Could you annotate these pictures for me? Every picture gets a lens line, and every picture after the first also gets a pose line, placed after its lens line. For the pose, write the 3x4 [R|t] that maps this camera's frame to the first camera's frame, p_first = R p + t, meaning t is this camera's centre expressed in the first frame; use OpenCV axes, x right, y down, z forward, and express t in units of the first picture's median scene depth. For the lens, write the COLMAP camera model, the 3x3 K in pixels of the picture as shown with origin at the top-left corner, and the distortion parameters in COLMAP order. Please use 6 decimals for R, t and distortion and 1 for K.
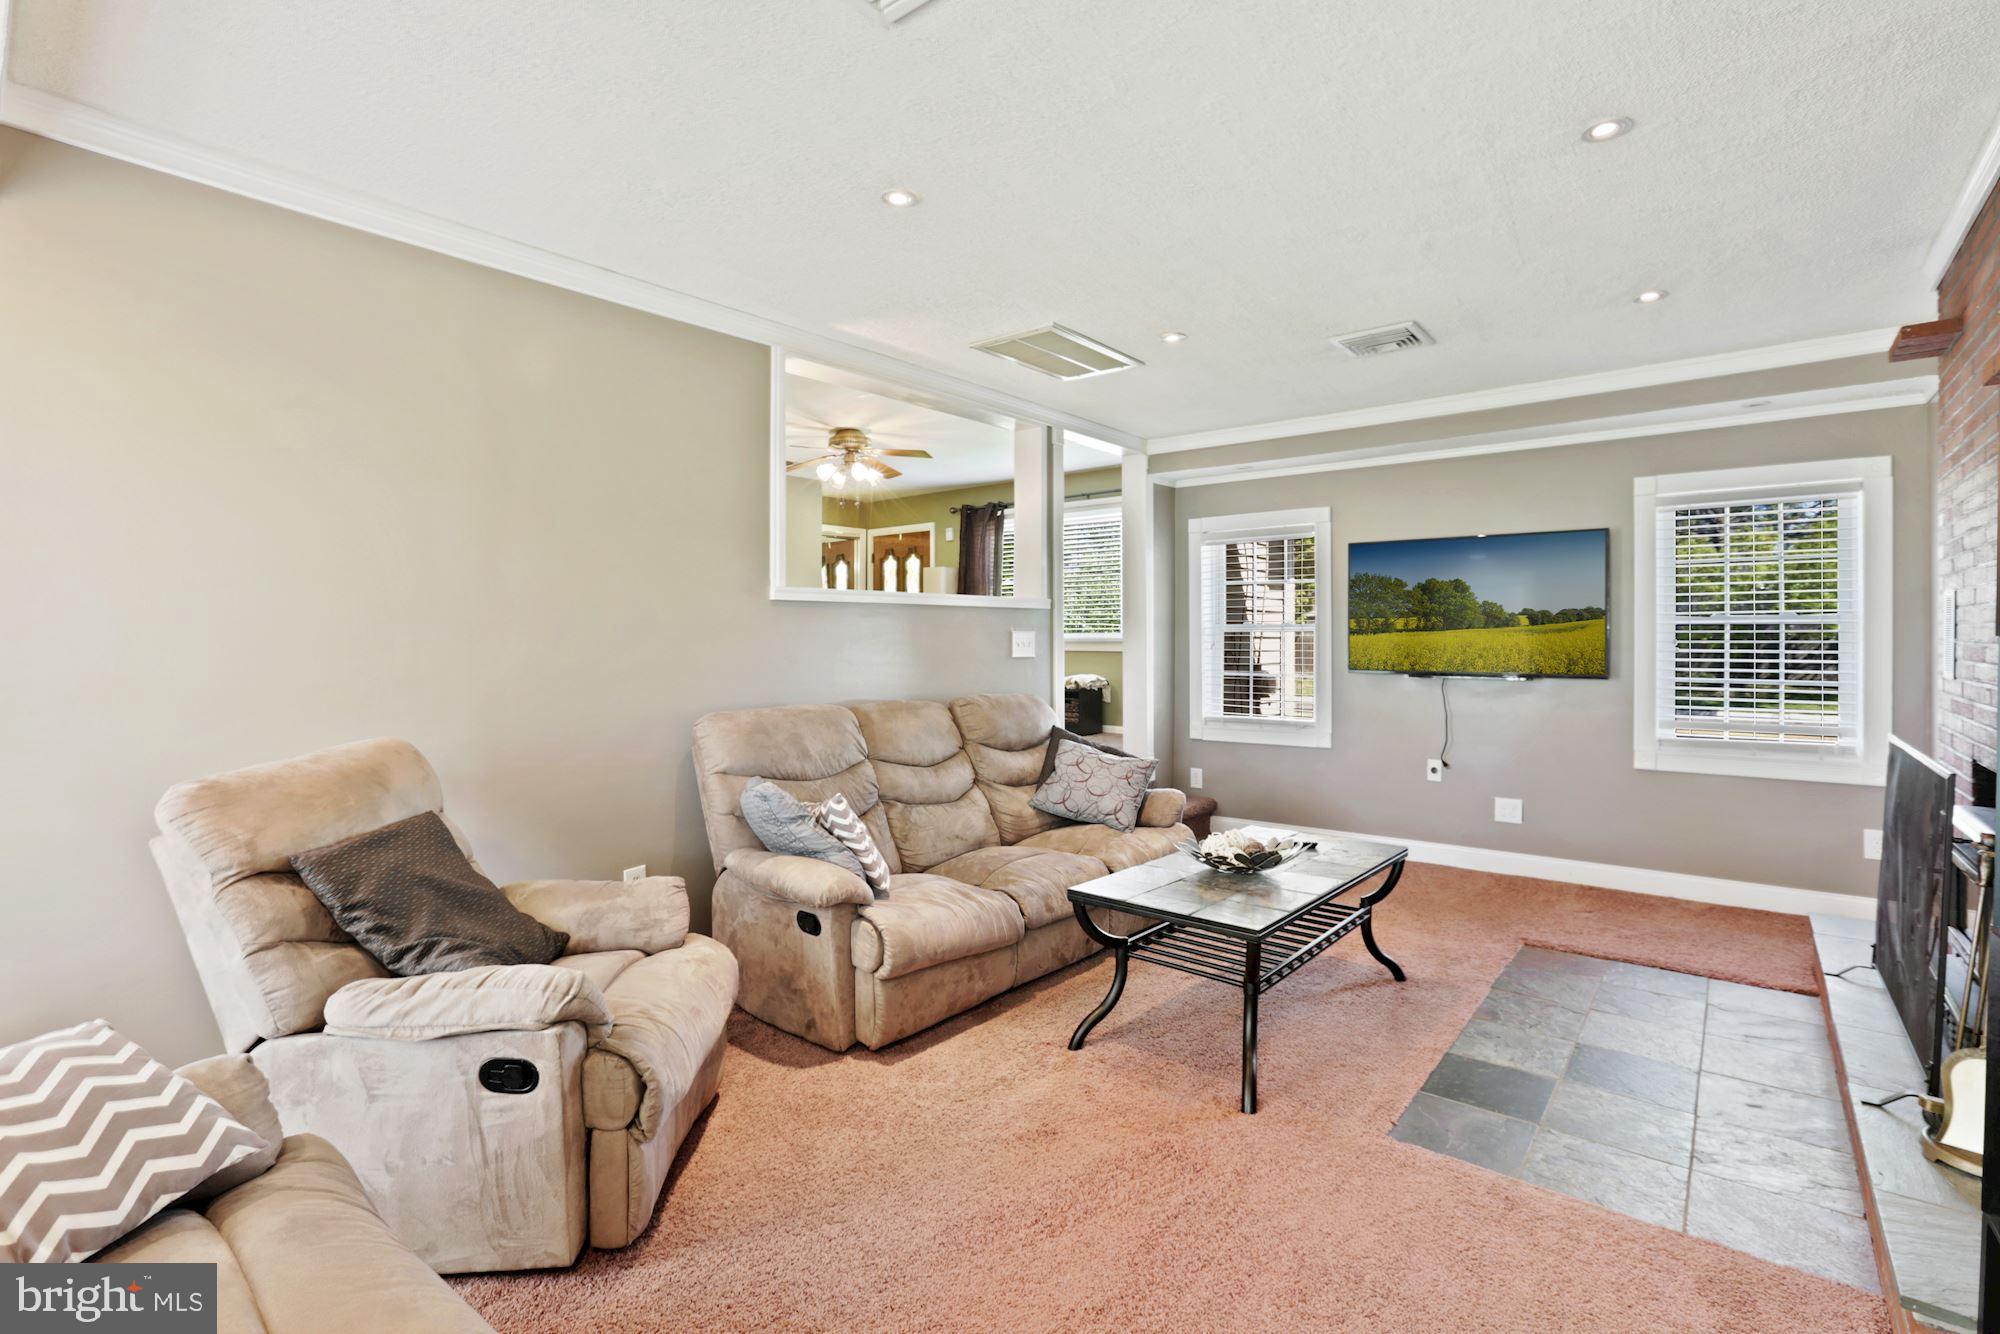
lens RADIAL K [[915.9, 0, 1008.2], [0, 915.9, 655.7], [0, 0, 1]] dist [-0.001773, -0.000217]
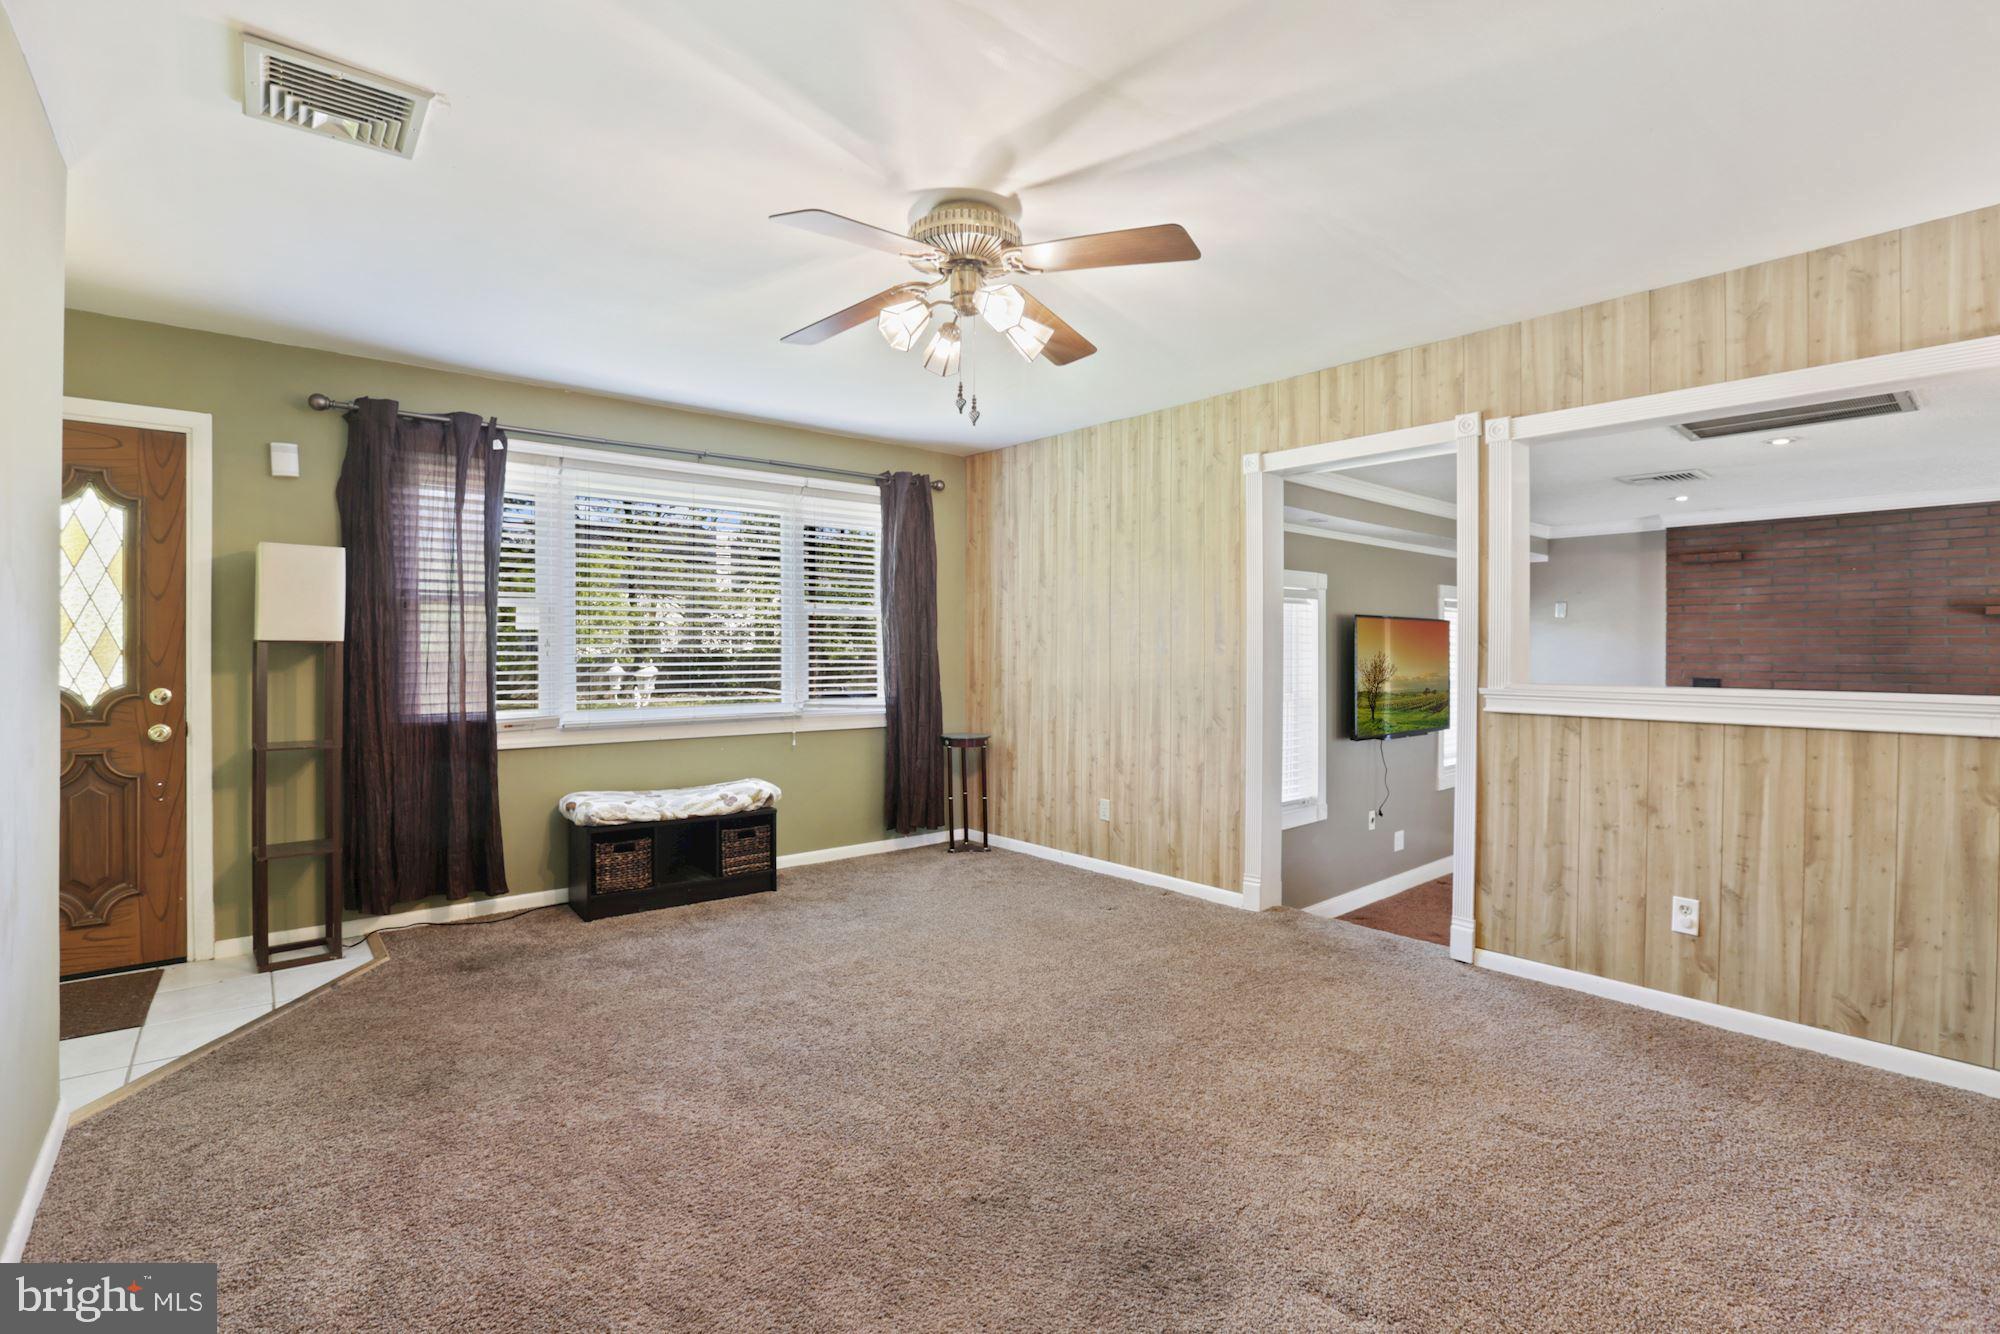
lens RADIAL K [[915.9, 0, 1008.2], [0, 915.9, 655.7], [0, 0, 1]] dist [-0.001773, -0.000217]
pose [[0.179288, -0.003993, 0.983788, -0.407185], [0.027823, 0.999612, -0.001013, -0.049086], [-0.983403, 0.027554, 0.179330, 0.705132]]
